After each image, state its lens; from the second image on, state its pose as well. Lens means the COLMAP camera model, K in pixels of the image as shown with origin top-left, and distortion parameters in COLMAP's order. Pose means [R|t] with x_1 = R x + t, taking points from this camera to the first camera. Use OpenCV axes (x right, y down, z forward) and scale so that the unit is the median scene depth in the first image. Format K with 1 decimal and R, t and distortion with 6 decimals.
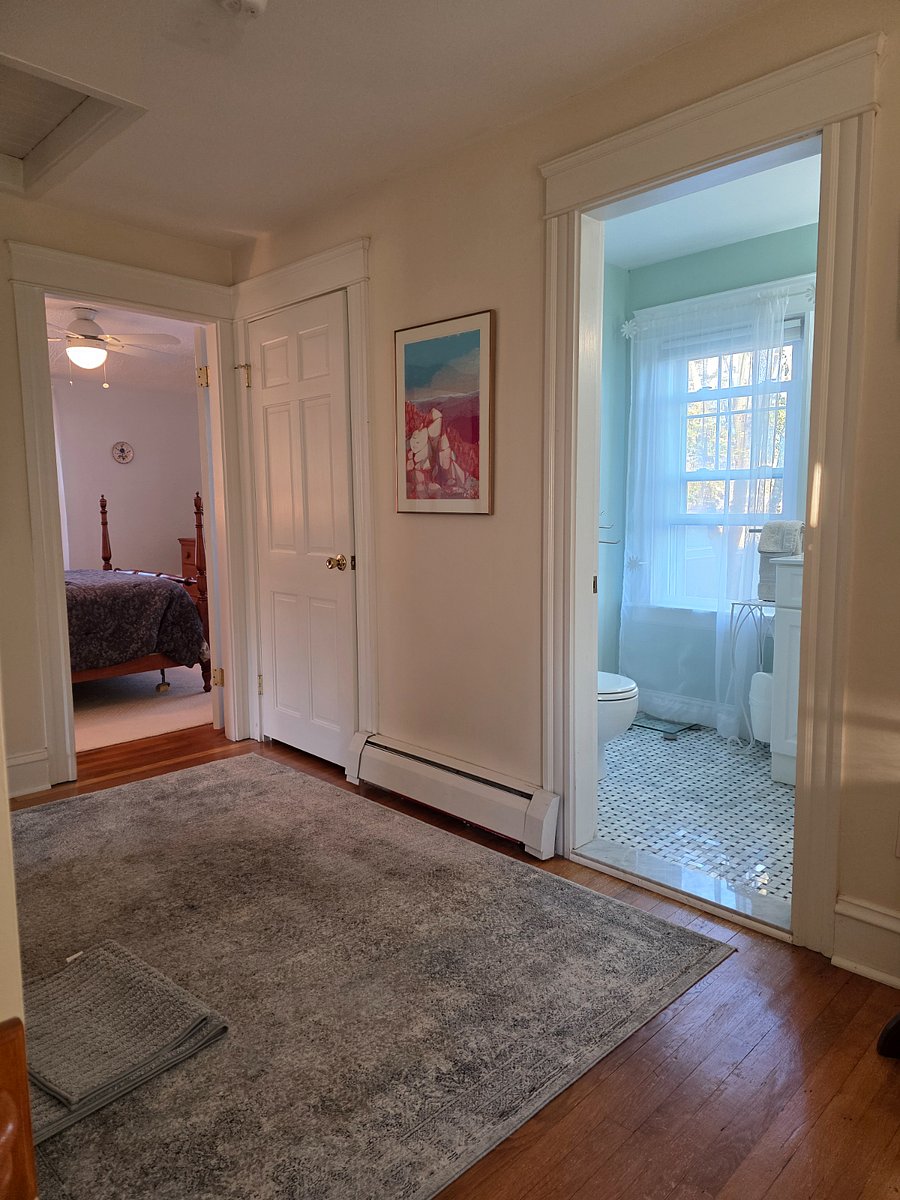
lens RADIAL K [[814.0, 0, 448.0], [0, 814.0, 602.8], [0, 0, 1]] dist [0.018395, -0.014814]
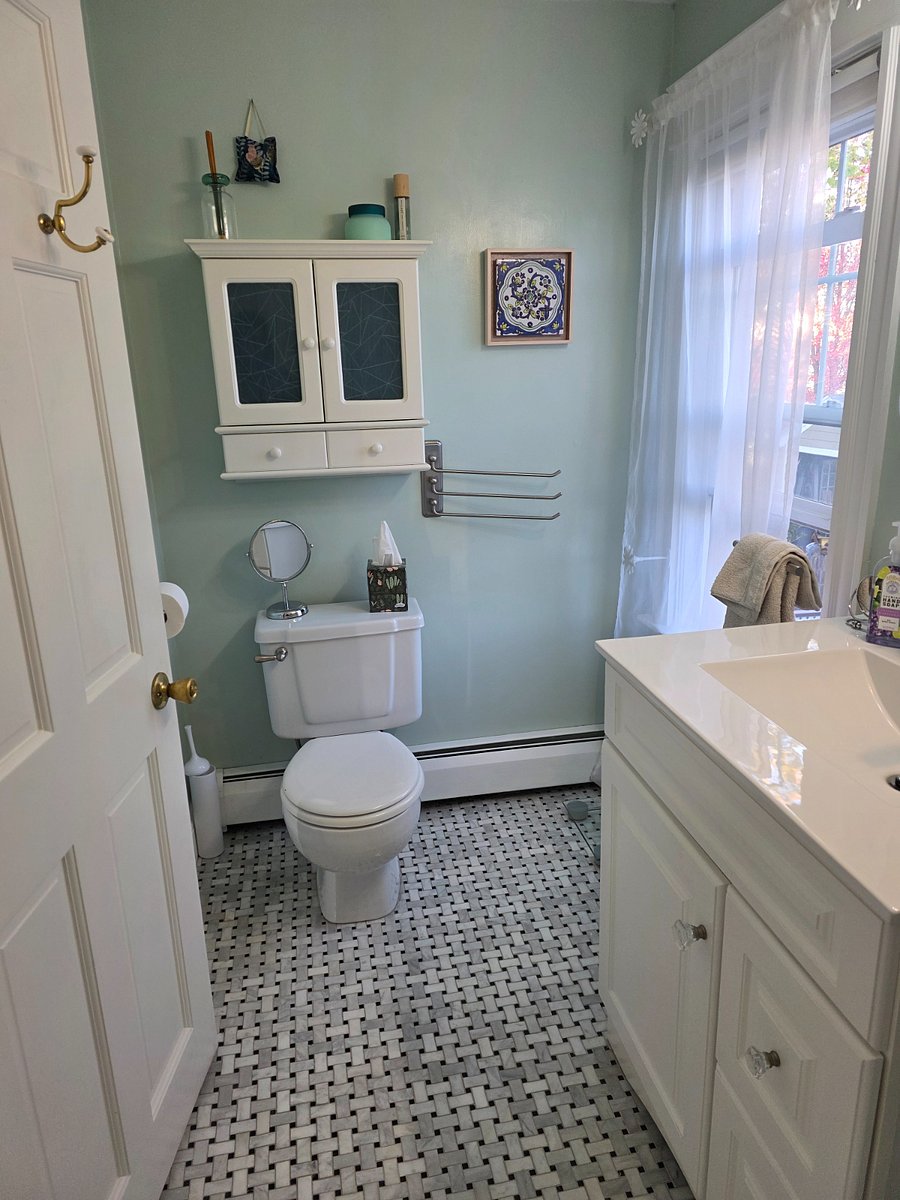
lens RADIAL K [[814.0, 0, 450.5], [0, 814.0, 604.0], [0, 0, 1]] dist [0.018395, -0.014814]
pose [[0.830105, 0.150307, -0.536967, 0.657742], [-0.046496, 0.978289, 0.201961, -0.192297], [0.555665, -0.142682, 0.819071, 0.649120]]
